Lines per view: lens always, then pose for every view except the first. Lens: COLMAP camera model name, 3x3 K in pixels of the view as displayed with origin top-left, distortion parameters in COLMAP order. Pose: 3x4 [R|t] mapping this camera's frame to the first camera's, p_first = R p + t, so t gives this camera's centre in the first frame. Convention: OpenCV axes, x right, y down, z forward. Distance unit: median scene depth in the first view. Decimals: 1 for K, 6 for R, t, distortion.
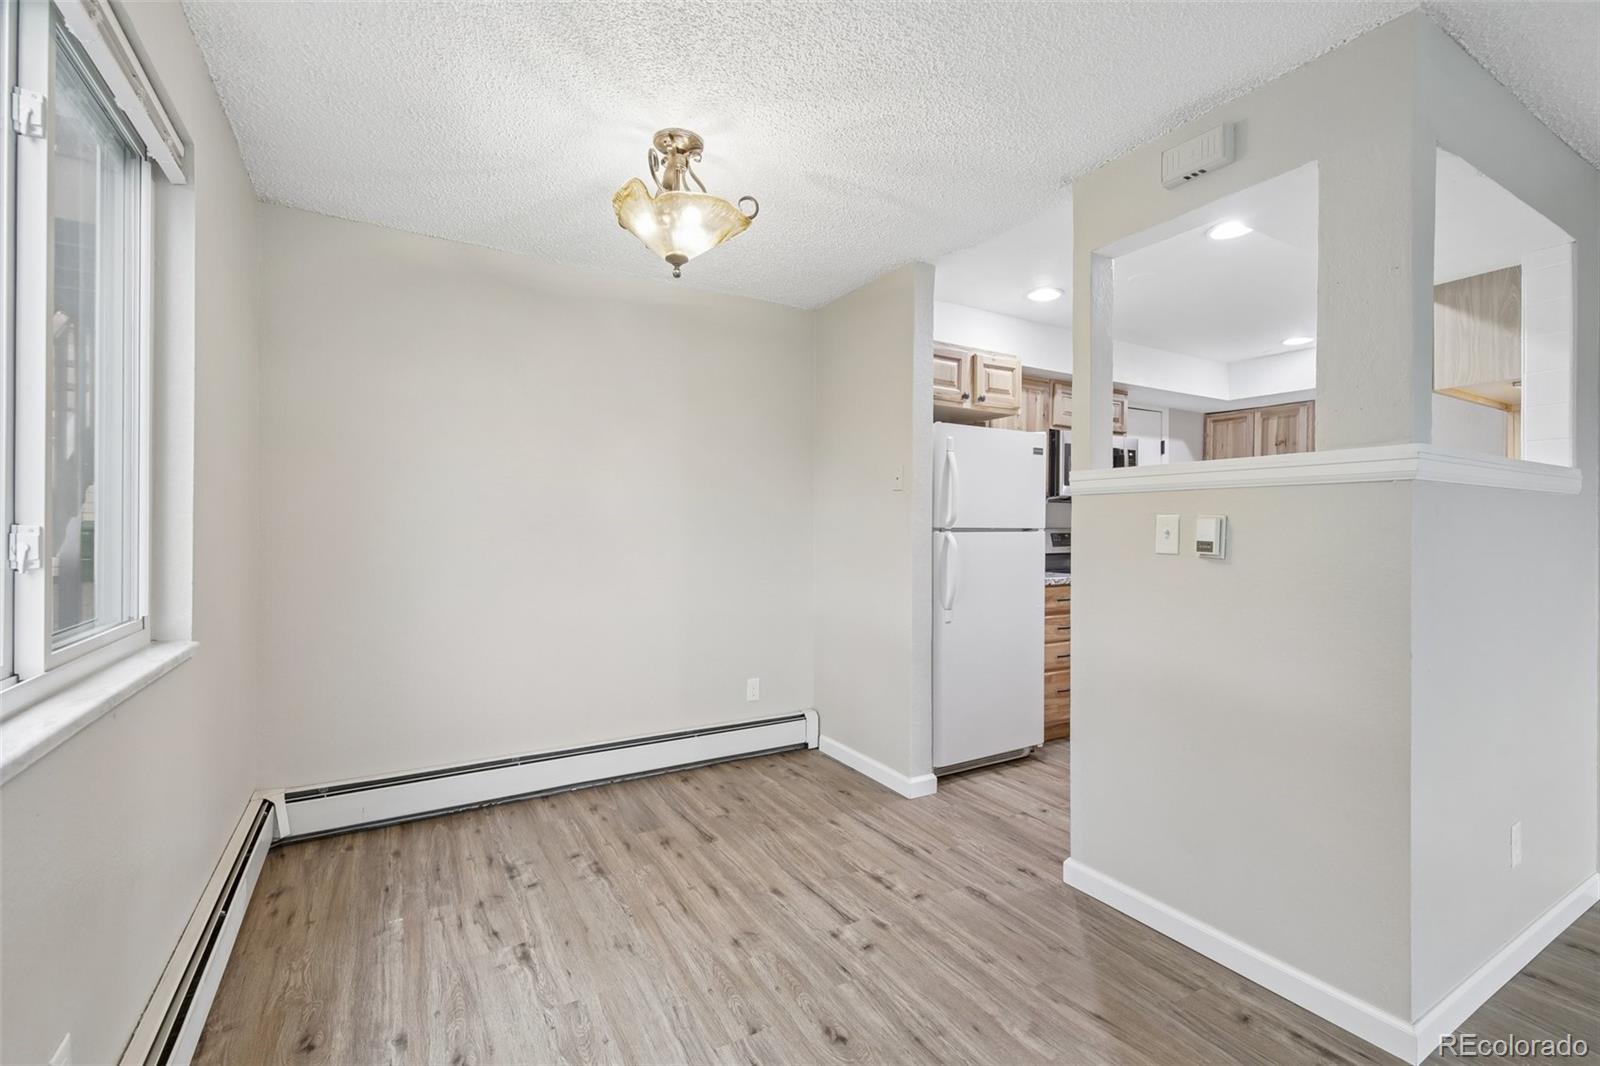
lens RADIAL K [[685.3, 0, 765.4], [0, 685.3, 531.6], [0, 0, 1]] dist [-0.000191, -0.009099]
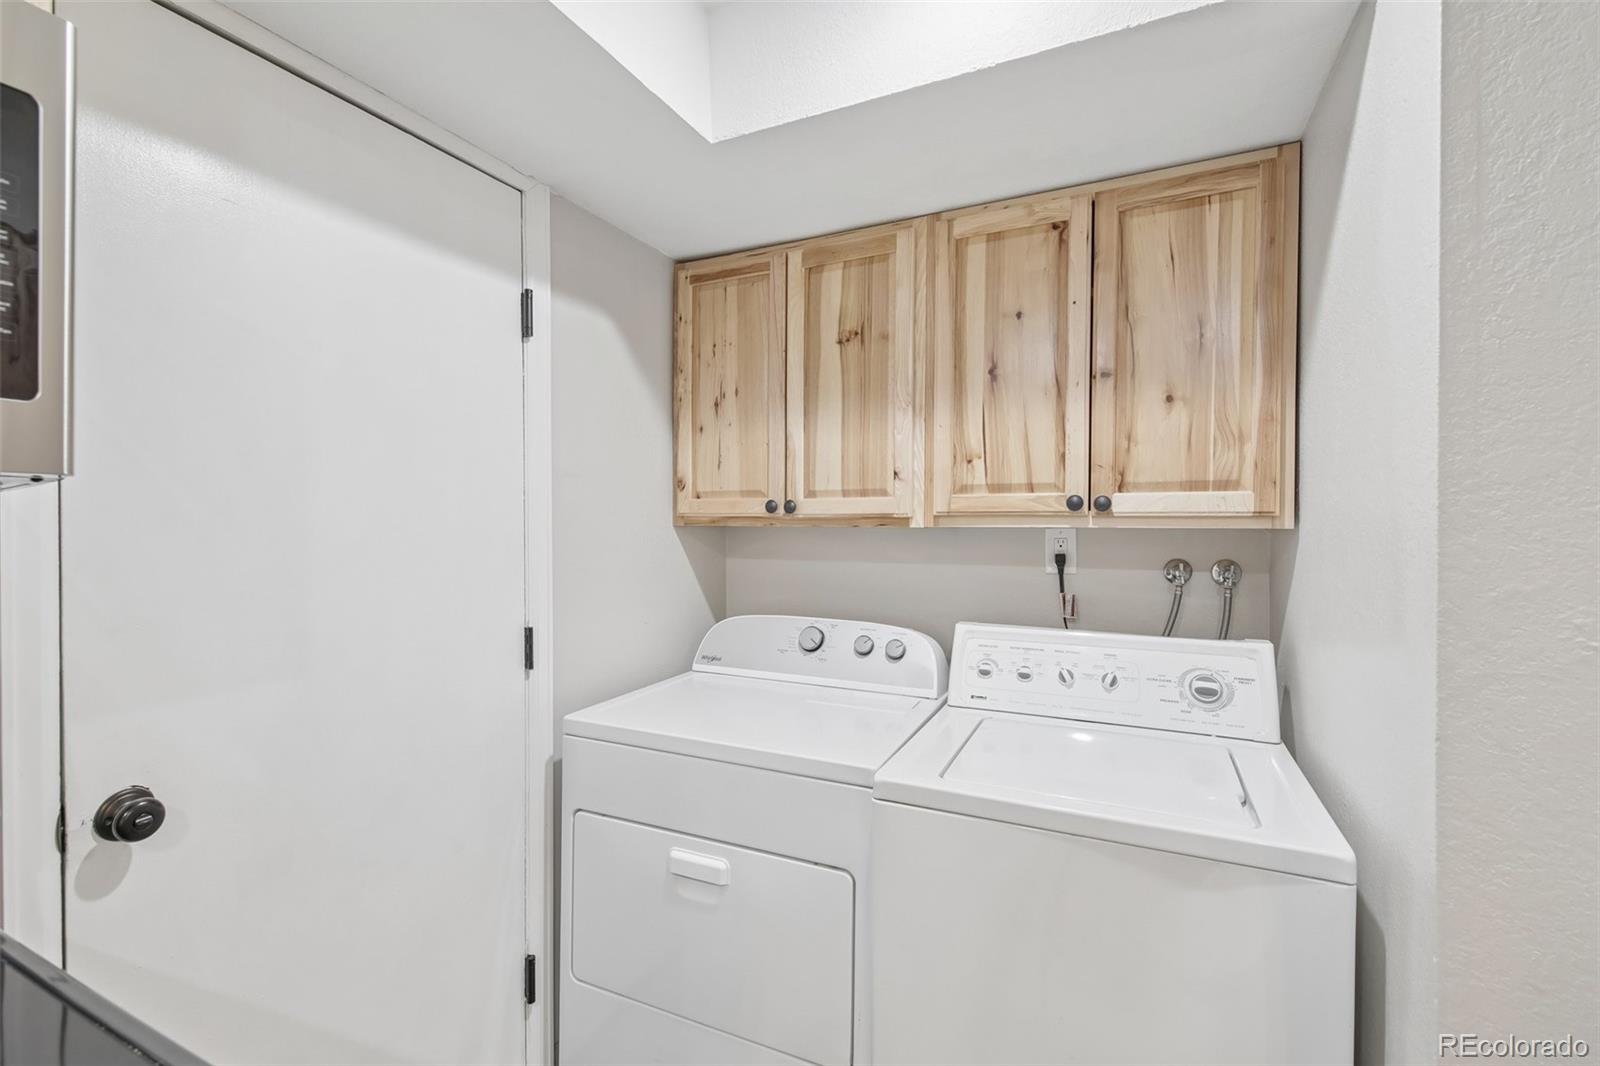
lens RADIAL K [[685.3, 0, 785.1], [0, 685.3, 535.8], [0, 0, 1]] dist [-0.000191, -0.009099]
pose [[0.811953, -0.012767, 0.583583, 0.496358], [0.002042, 0.999817, 0.019033, -0.034710], [-0.583719, -0.014262, 0.811831, 0.697333]]
